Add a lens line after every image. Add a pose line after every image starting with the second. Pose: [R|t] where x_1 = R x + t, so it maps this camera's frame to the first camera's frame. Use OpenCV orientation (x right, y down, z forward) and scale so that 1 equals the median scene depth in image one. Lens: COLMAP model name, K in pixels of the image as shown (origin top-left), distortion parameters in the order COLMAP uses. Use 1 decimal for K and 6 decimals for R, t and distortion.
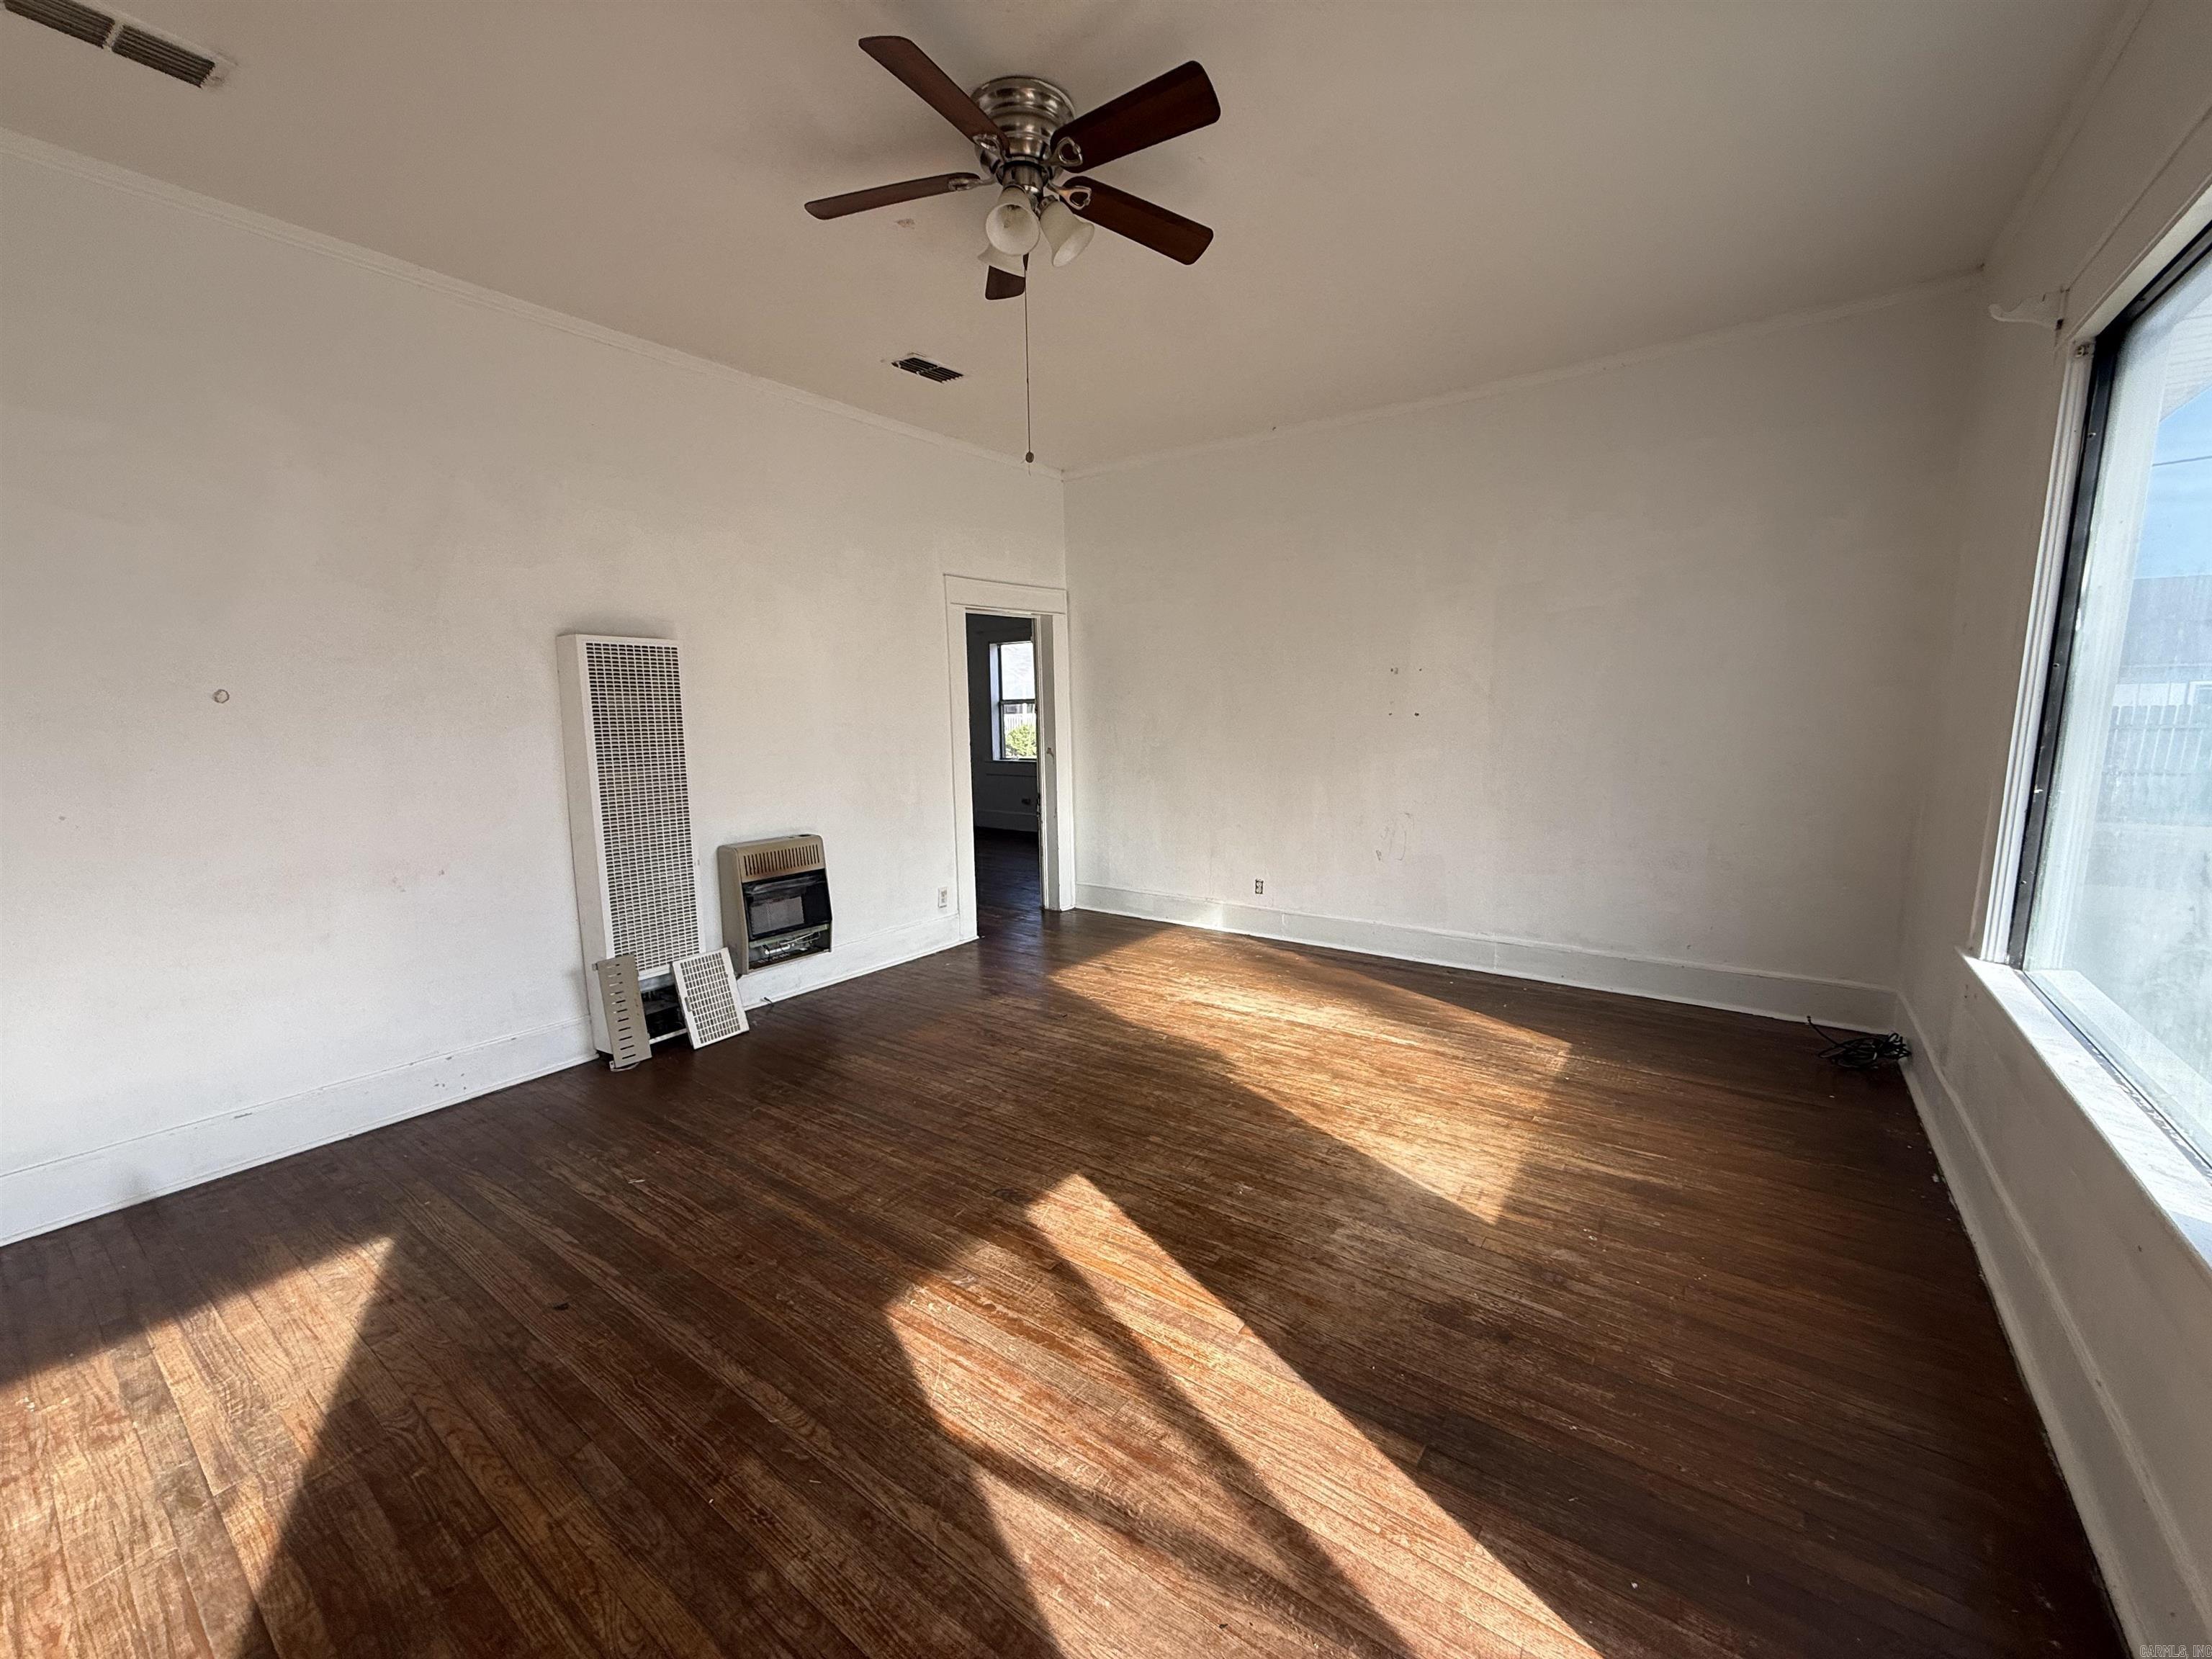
lens RADIAL K [[876.9, 0, 1108.9], [0, 876.9, 820.2], [0, 0, 1]] dist [-0.000121, -0.000059]
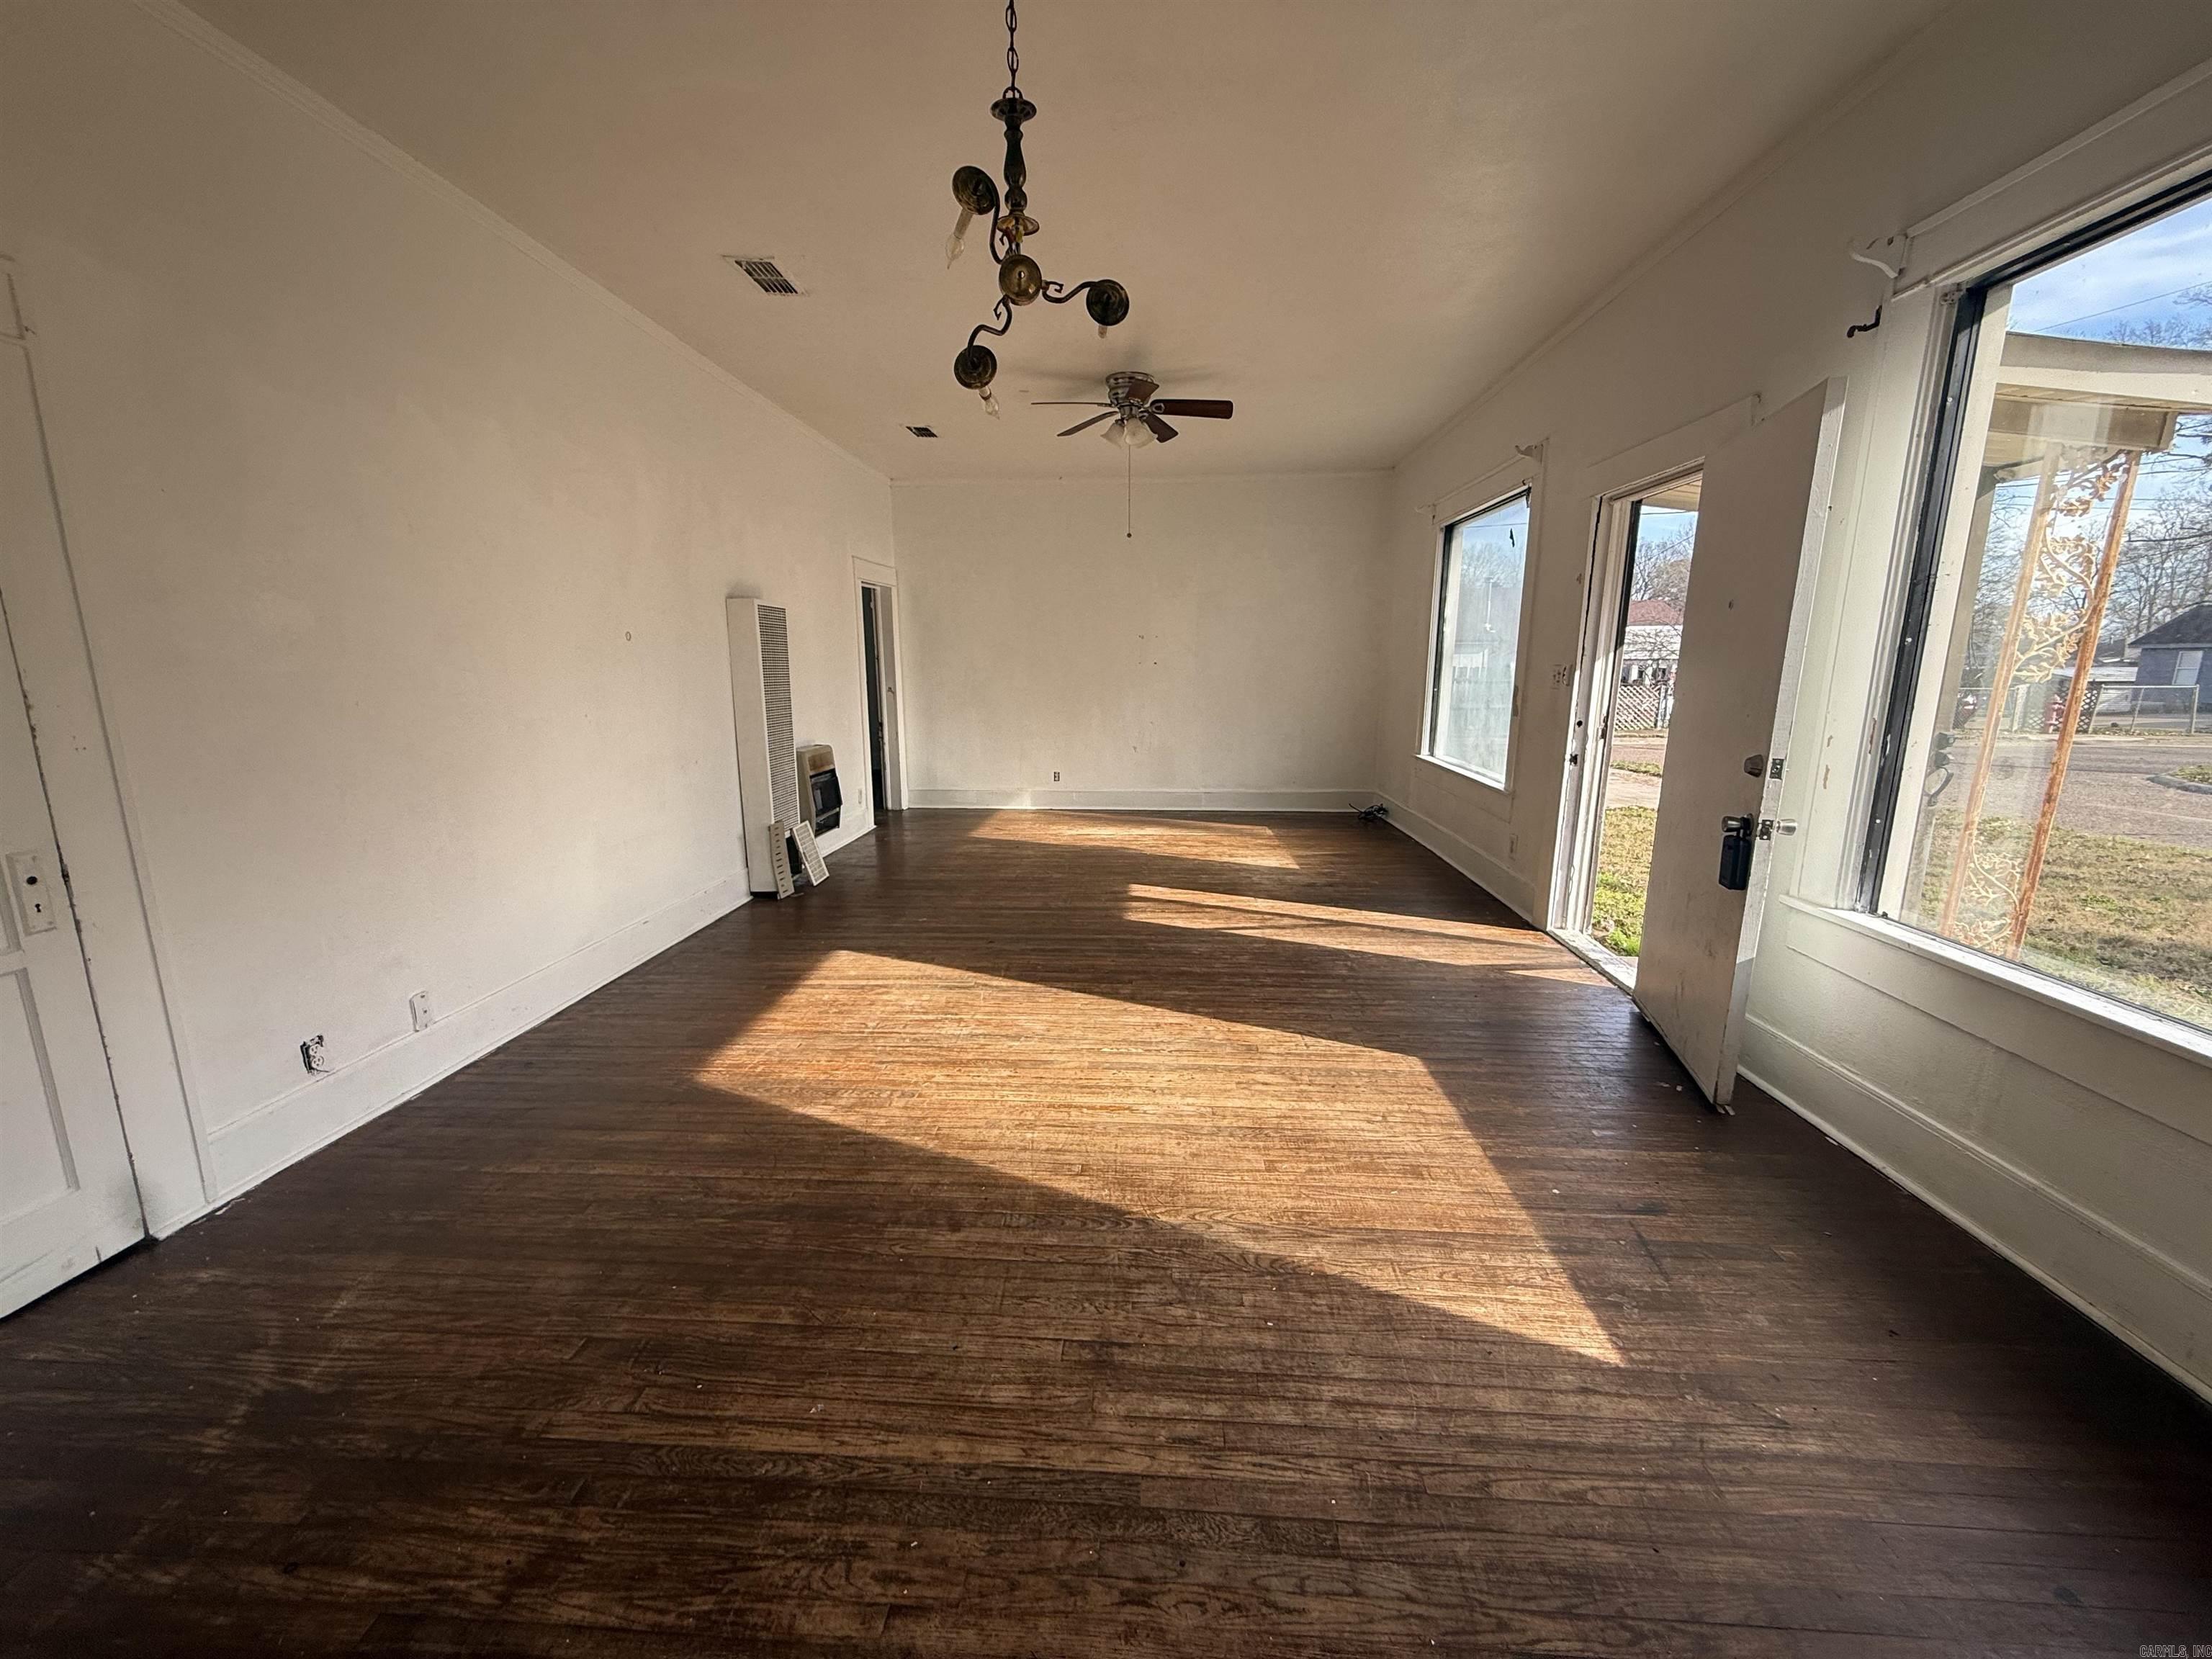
lens RADIAL K [[876.9, 0, 1108.7], [0, 876.9, 820.2], [0, 0, 1]] dist [-0.000121, -0.000059]
pose [[0.841896, -0.083119, 0.533200, -1.433677], [0.060181, 0.996365, 0.060297, 0.160782], [-0.536273, -0.018675, 0.843838, -0.855208]]
